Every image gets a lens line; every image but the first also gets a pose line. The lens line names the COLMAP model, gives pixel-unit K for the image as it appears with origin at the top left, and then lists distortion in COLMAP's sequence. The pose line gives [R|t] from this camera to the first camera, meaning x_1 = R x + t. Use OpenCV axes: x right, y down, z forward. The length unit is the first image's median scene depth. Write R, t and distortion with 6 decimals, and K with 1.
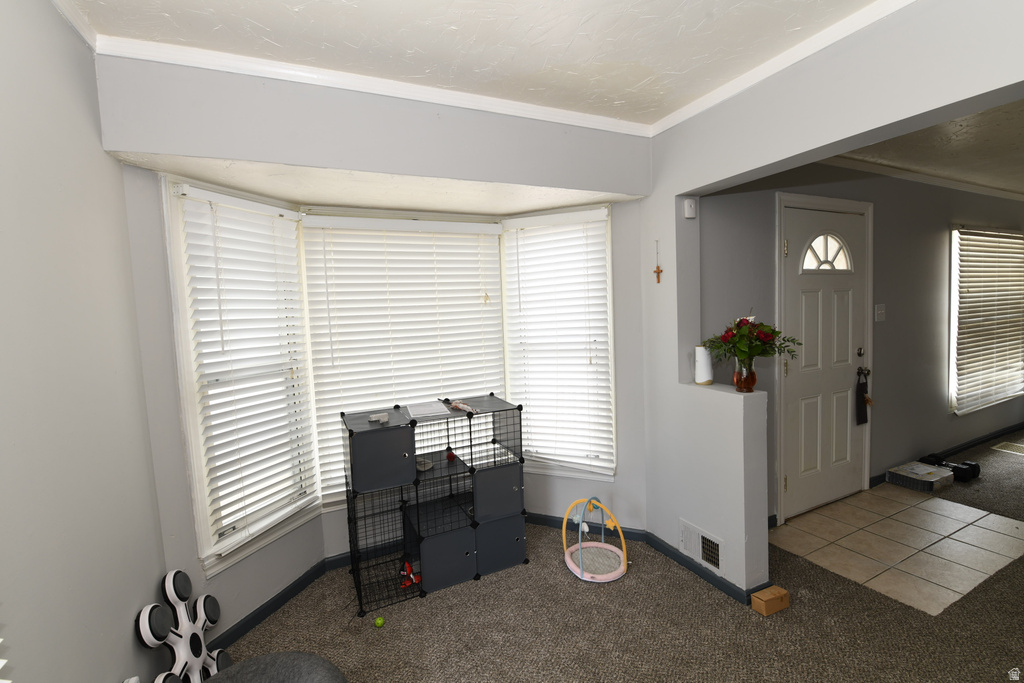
lens RADIAL K [[445.4, 0, 511.3], [0, 445.4, 340.5], [0, 0, 1]] dist [-0.008179, -0.007711]
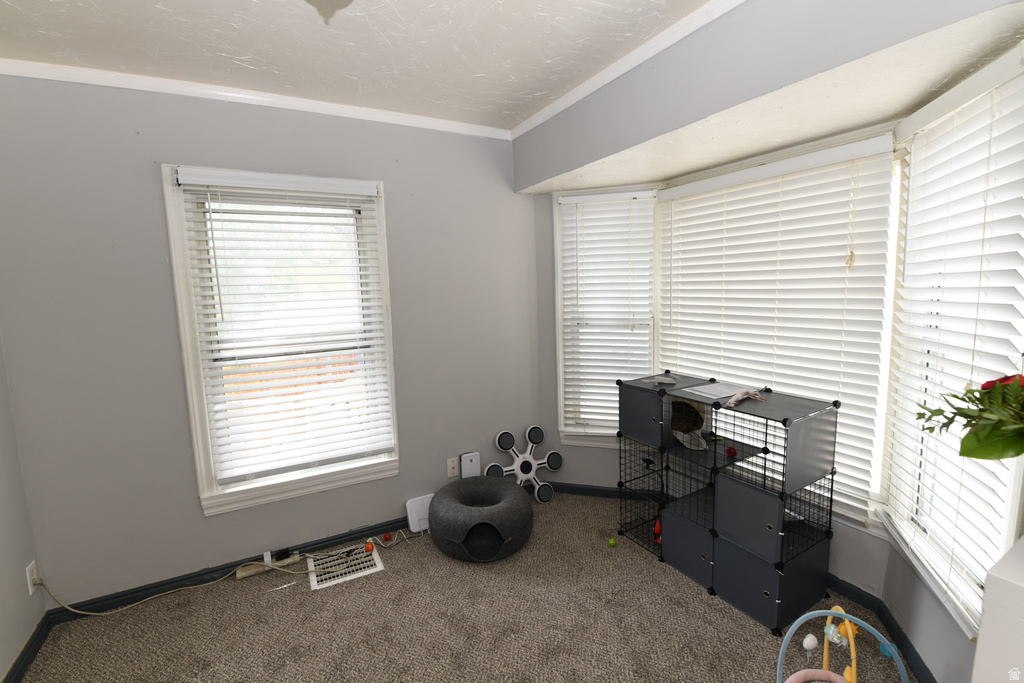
lens RADIAL K [[445.4, 0, 512.2], [0, 445.4, 338.3], [0, 0, 1]] dist [-0.008179, -0.007711]
pose [[0.075495, 0.157418, -0.984642, 0.620403], [-0.044123, 0.987020, 0.154415, -0.063465], [0.996170, 0.031787, 0.081460, 0.495049]]
